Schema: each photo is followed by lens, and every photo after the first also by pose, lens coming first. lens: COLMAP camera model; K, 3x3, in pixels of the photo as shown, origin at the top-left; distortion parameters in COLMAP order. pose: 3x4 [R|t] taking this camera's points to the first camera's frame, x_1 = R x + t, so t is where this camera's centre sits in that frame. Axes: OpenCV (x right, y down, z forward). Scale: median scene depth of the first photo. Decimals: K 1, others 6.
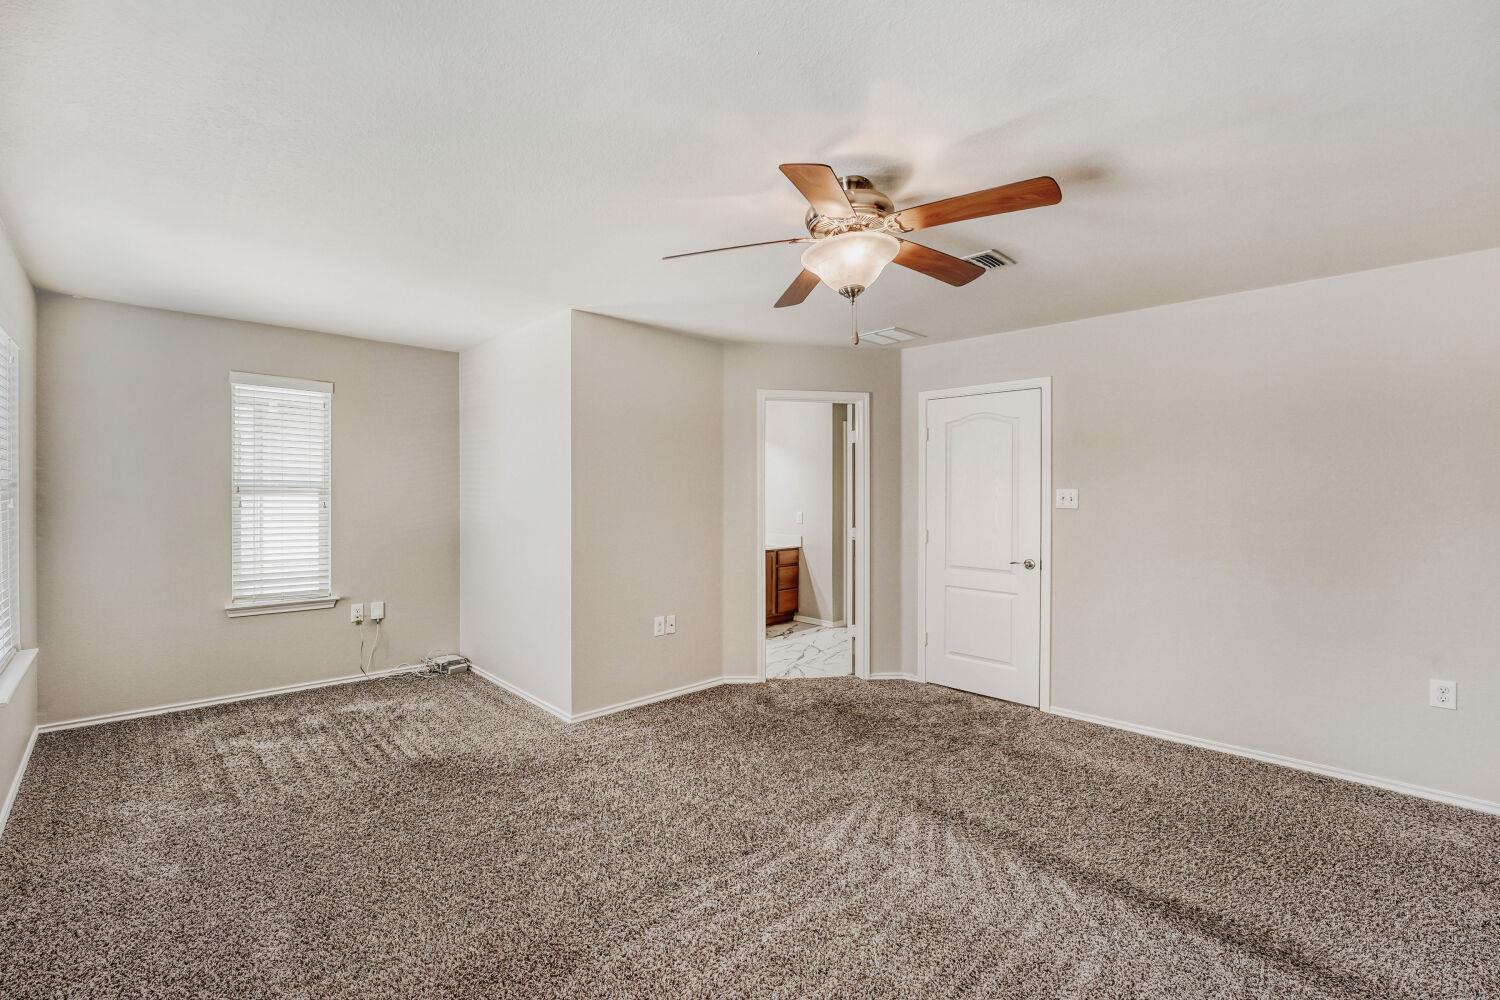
lens RADIAL K [[614.4, 0, 685.6], [0, 614.4, 502.0], [0, 0, 1]] dist [-0.017034, 0.001651]
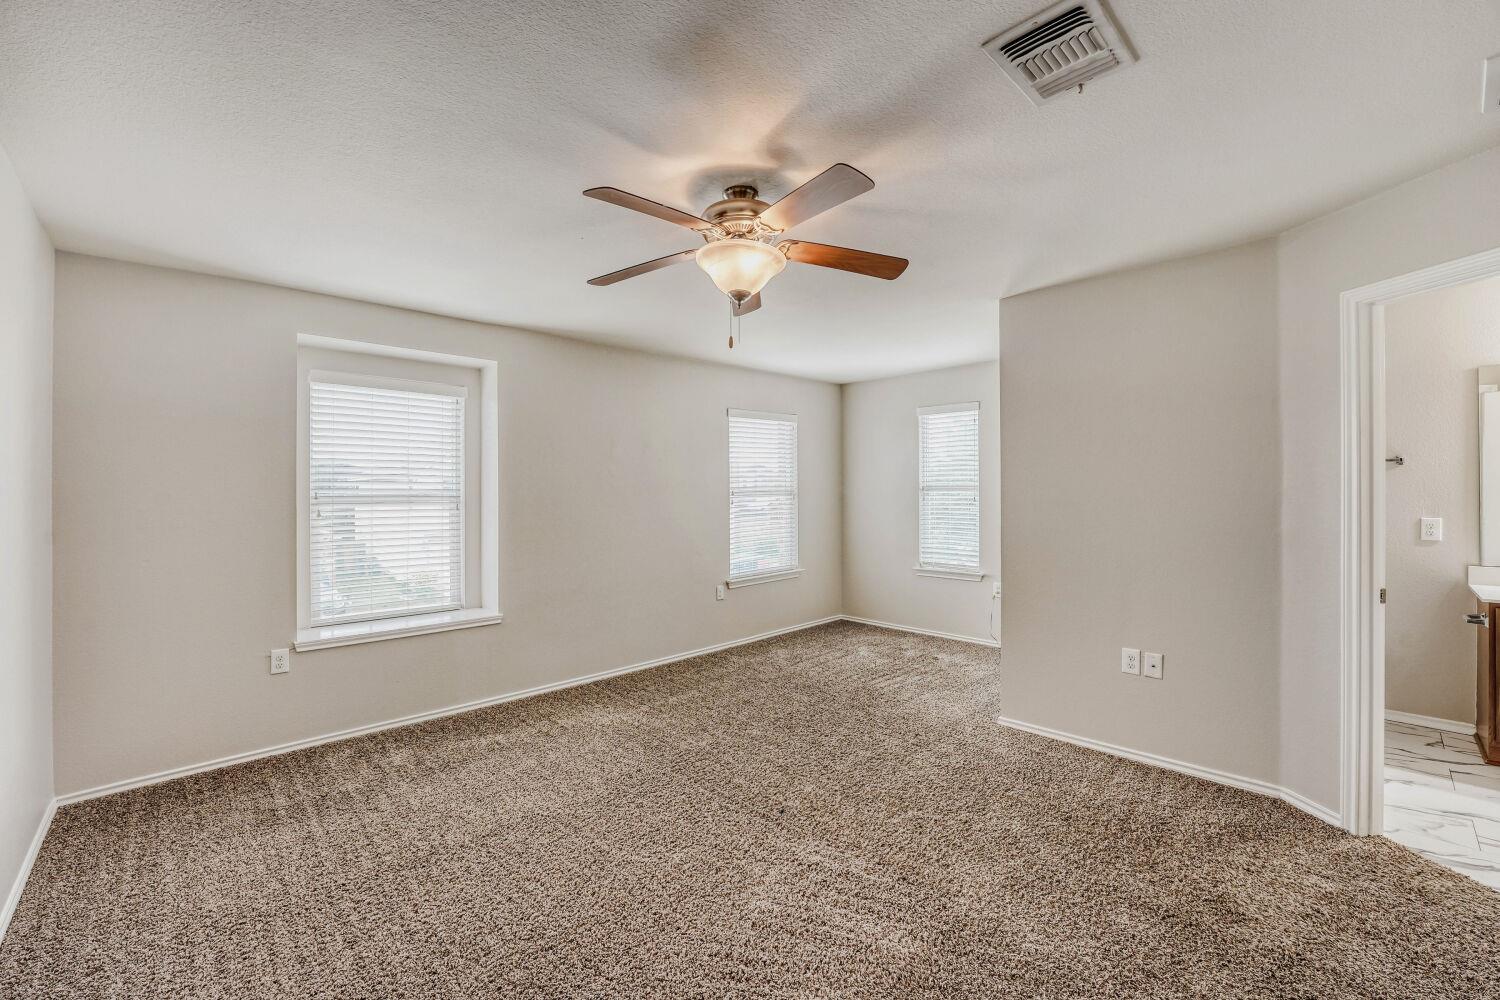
lens RADIAL K [[618.5, 0, 760.7], [0, 618.5, 501.3], [0, 0, 1]] dist [-0.018007, 0.001848]
pose [[0.065437, 0.006709, -0.997834, 0.672264], [0.001202, 0.999976, 0.006802, 0.000077], [0.997856, -0.001644, 0.065428, 0.490292]]
